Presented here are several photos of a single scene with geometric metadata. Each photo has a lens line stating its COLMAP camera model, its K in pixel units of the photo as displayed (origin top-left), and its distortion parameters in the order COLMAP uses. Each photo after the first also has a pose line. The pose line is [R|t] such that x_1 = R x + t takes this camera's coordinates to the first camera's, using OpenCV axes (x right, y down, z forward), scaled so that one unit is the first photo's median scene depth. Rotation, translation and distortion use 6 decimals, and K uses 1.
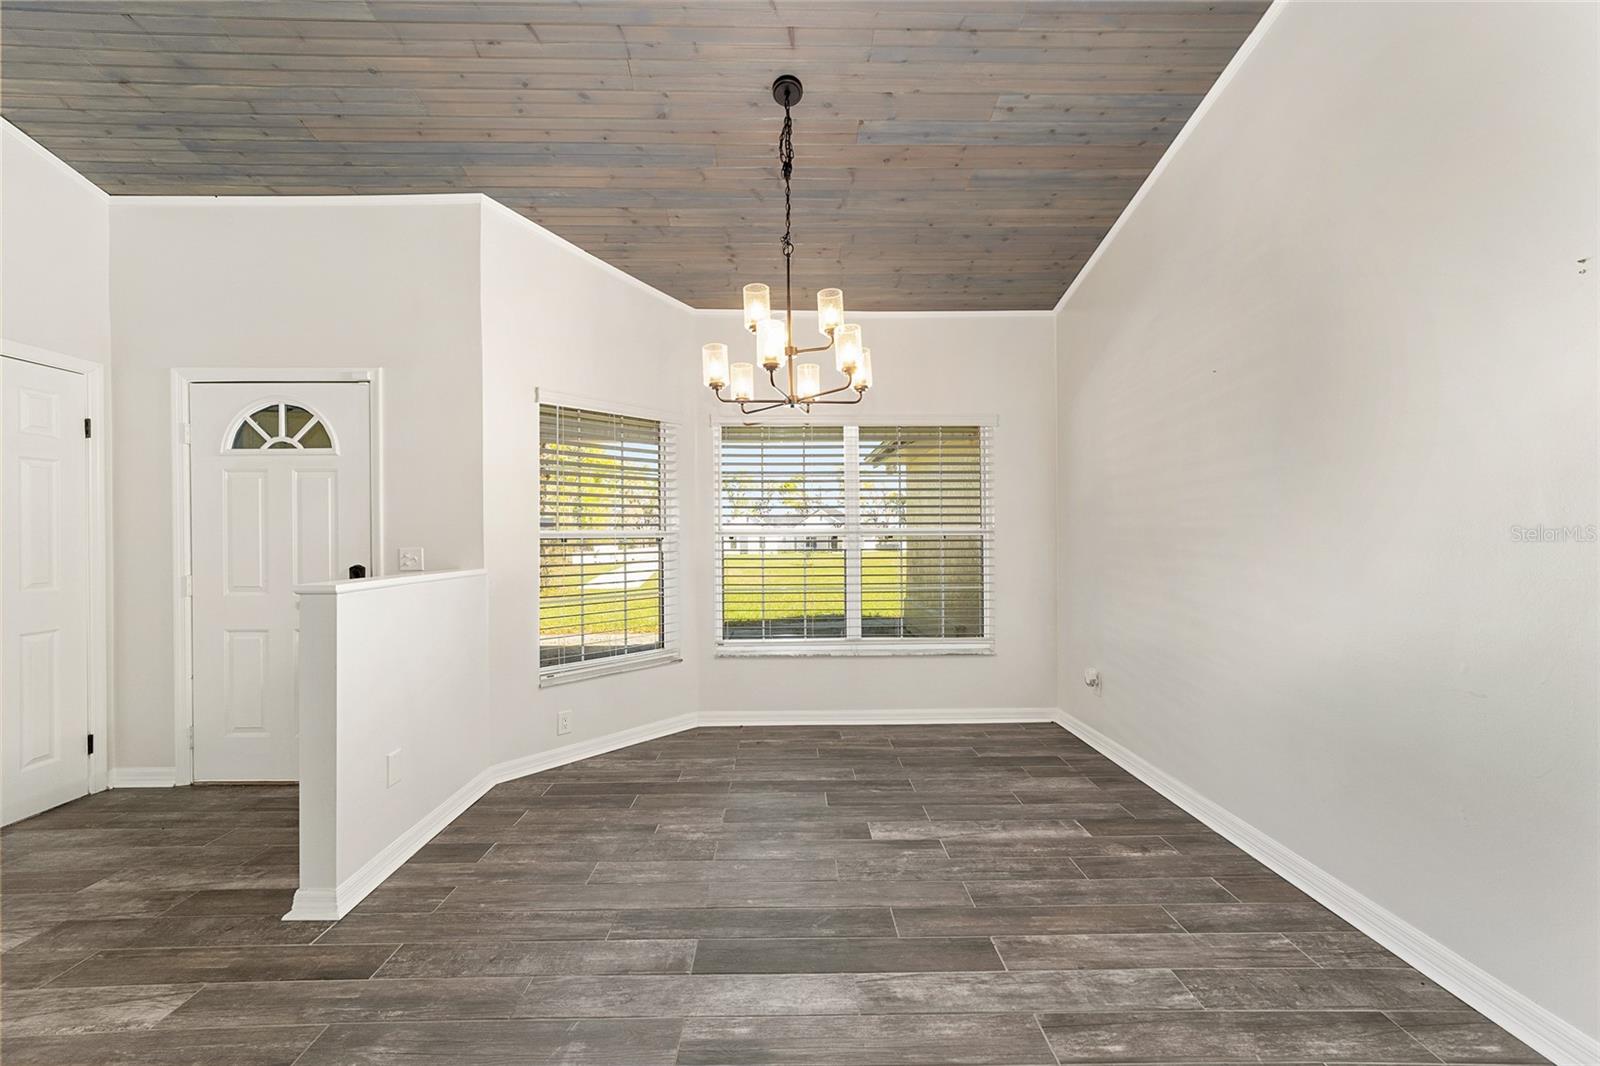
lens RADIAL K [[610.3, 0, 795.7], [0, 610.3, 536.1], [0, 0, 1]] dist [-0.008995, 0.005420]
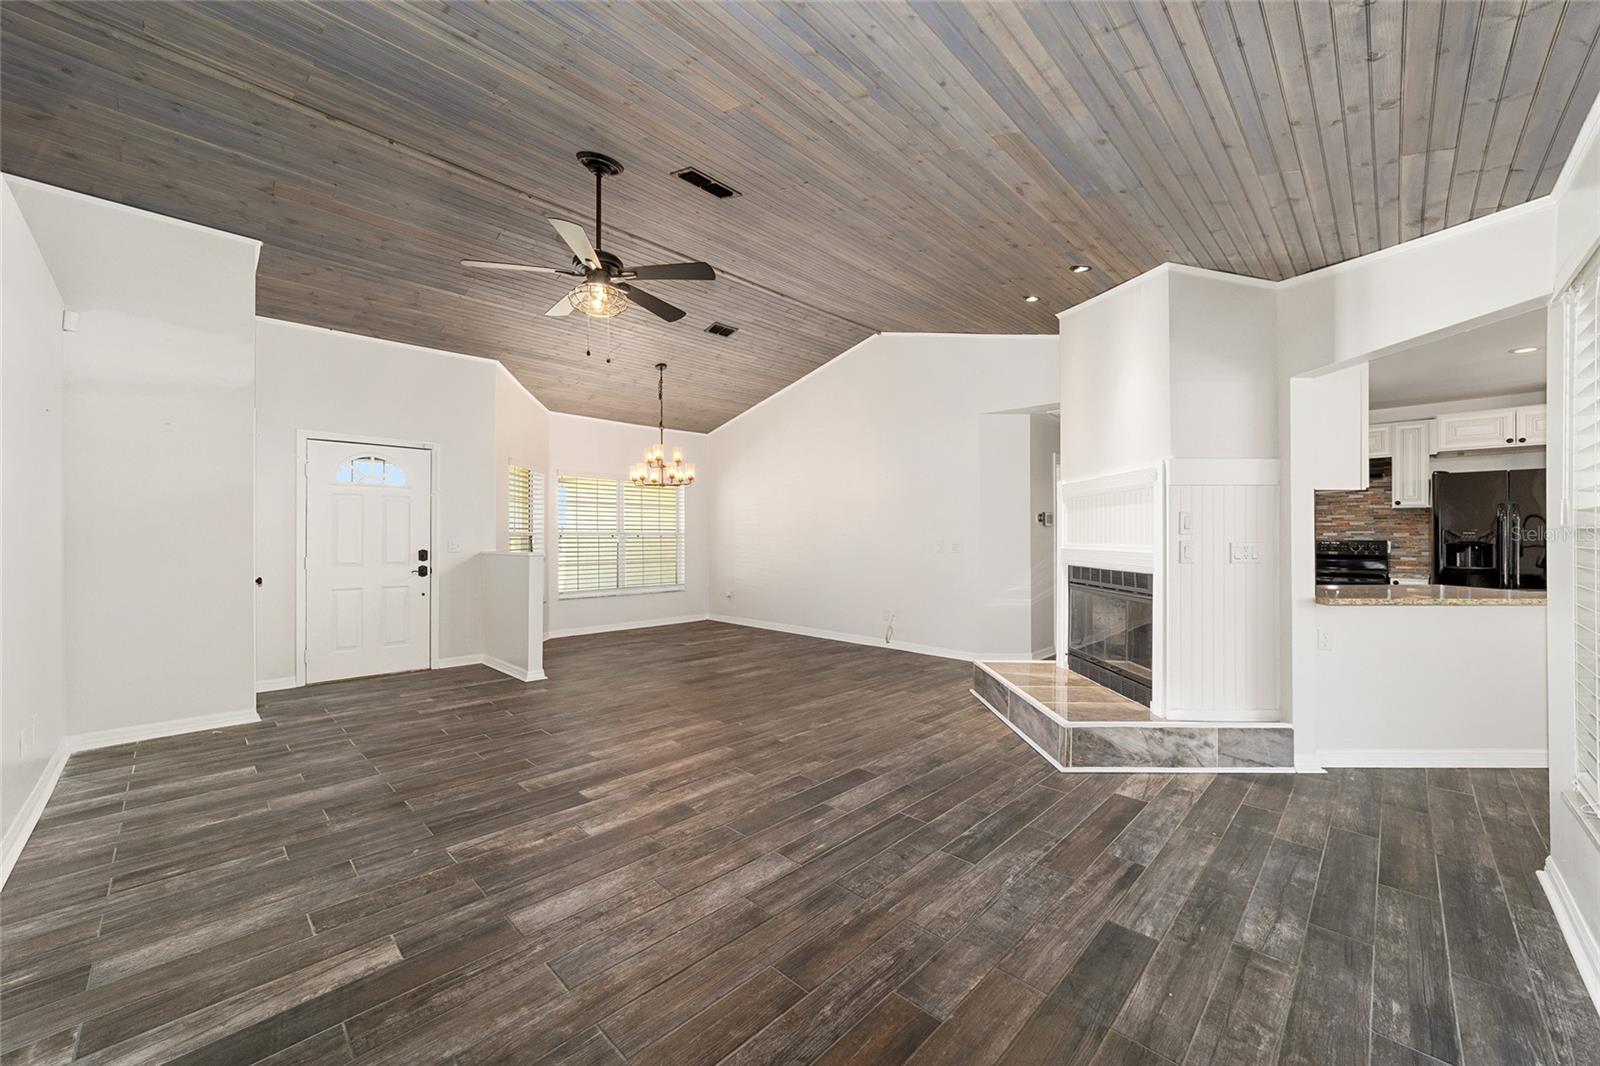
lens RADIAL K [[610.3, 0, 792.6], [0, 610.3, 533.6], [0, 0, 1]] dist [-0.008995, 0.005420]
pose [[0.716883, 0.011408, 0.697100, -1.475040], [-0.006357, 0.999932, -0.009827, 0.012287], [-0.697165, 0.002613, 0.716906, -1.326628]]
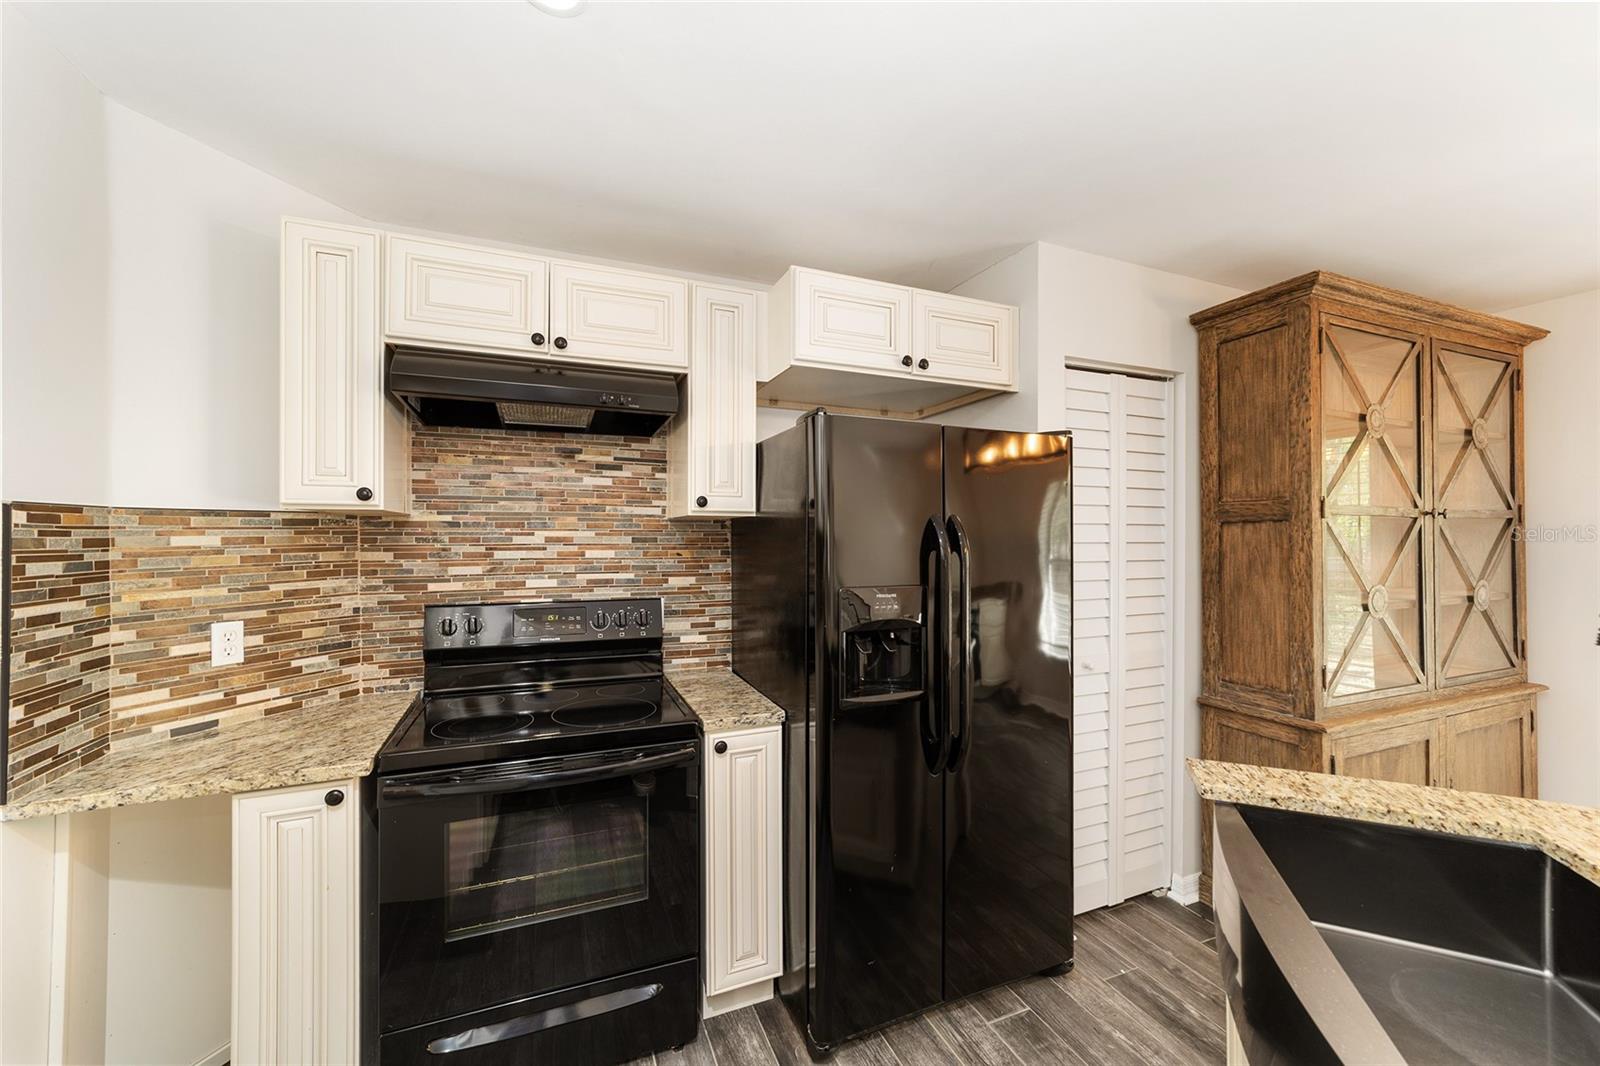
lens RADIAL K [[610.3, 0, 797.8], [0, 610.3, 535.3], [0, 0, 1]] dist [-0.008995, 0.005420]
pose [[-0.366101, 0.013180, 0.930482, 0.797311], [0.001479, 0.999907, -0.013581, -0.077663], [-0.930574, -0.003596, -0.366086, -1.106061]]
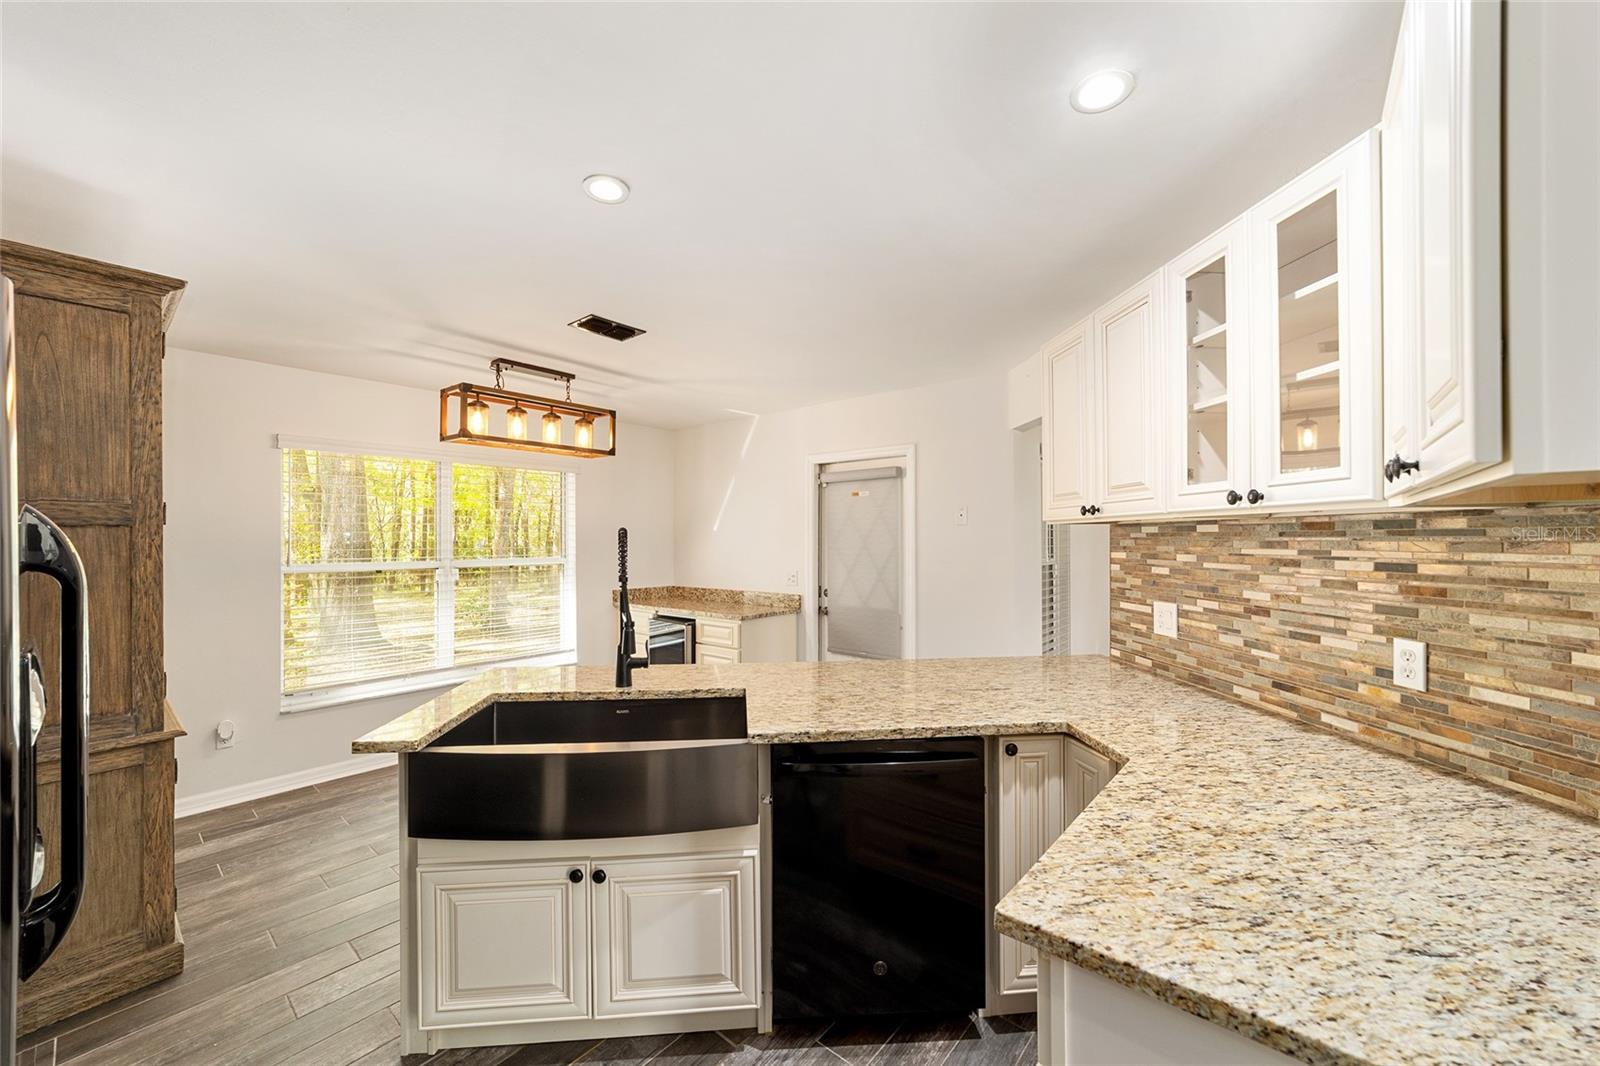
lens RADIAL K [[610.3, 0, 787.8], [0, 610.3, 534.0], [0, 0, 1]] dist [-0.008995, 0.005420]
pose [[-0.654581, 0.011311, -0.755908, 1.411248], [0.013735, 0.999901, 0.003069, -0.089860], [0.755867, -0.008374, -0.654671, -0.882408]]
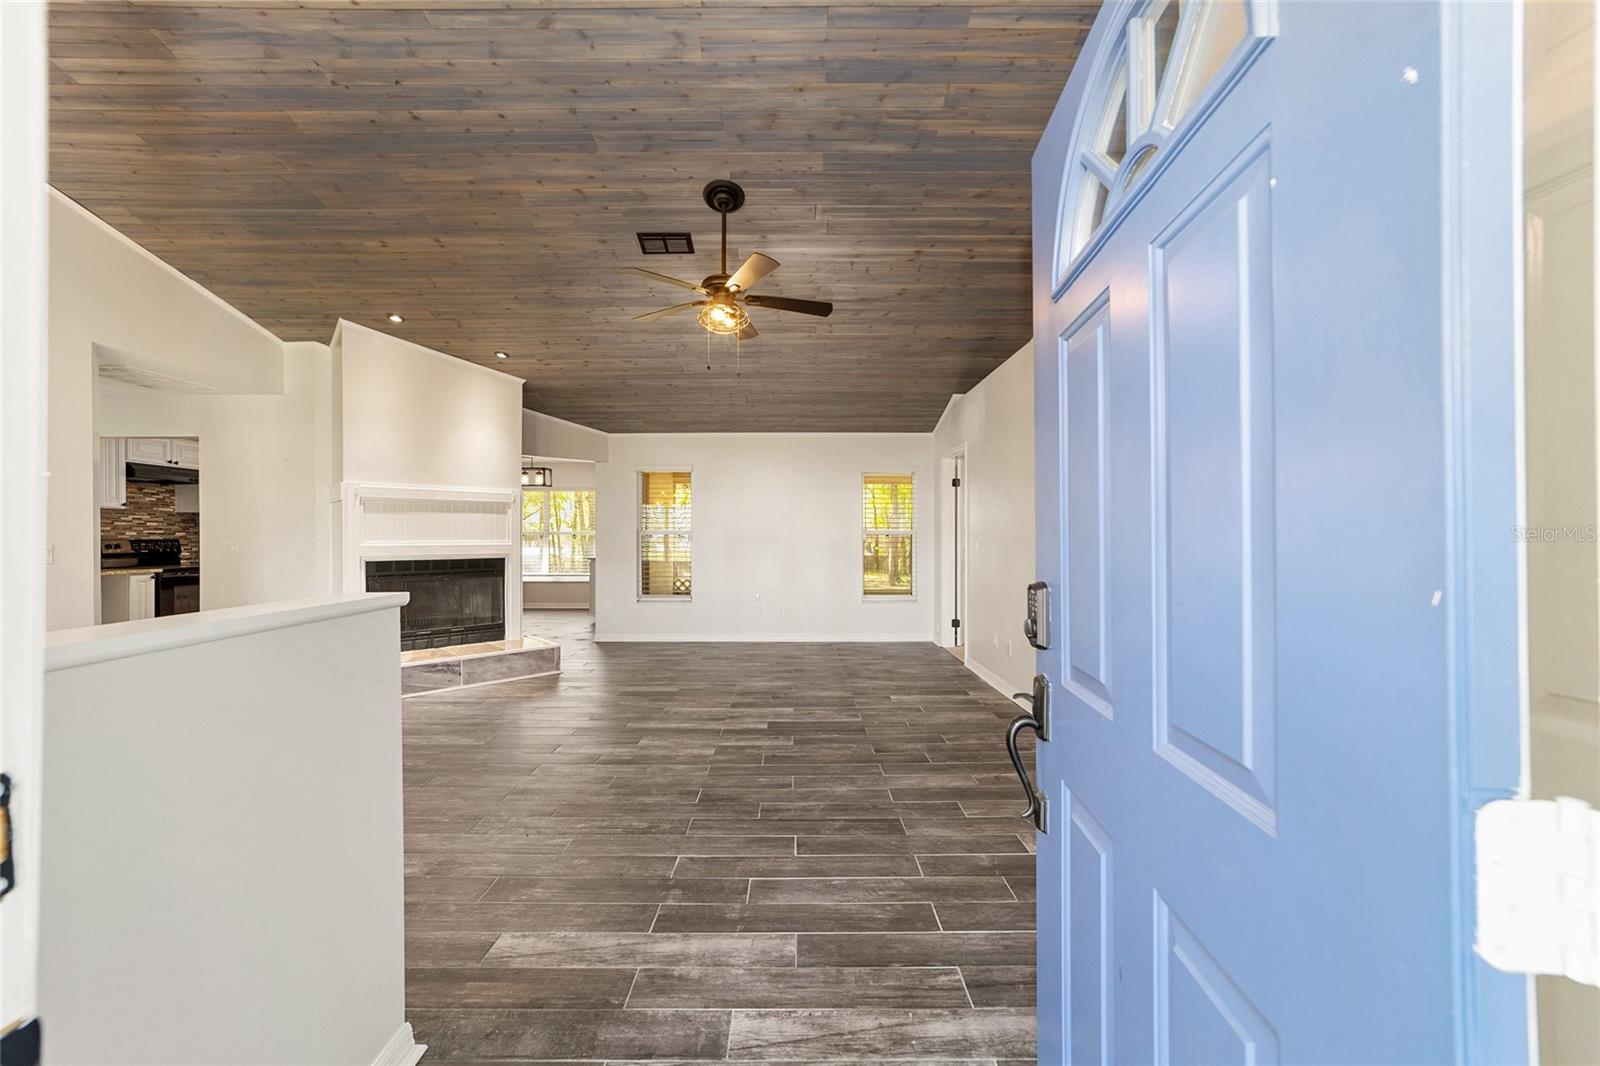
lens RADIAL K [[610.3, 0, 792.1], [0, 610.3, 530.4], [0, 0, 1]] dist [-0.008995, 0.005420]
pose [[-0.999812, 0.009987, 0.016622, -1.038860], [0.009834, 0.999909, -0.009231, 0.015298], [-0.016713, -0.009065, -0.999819, 1.378778]]
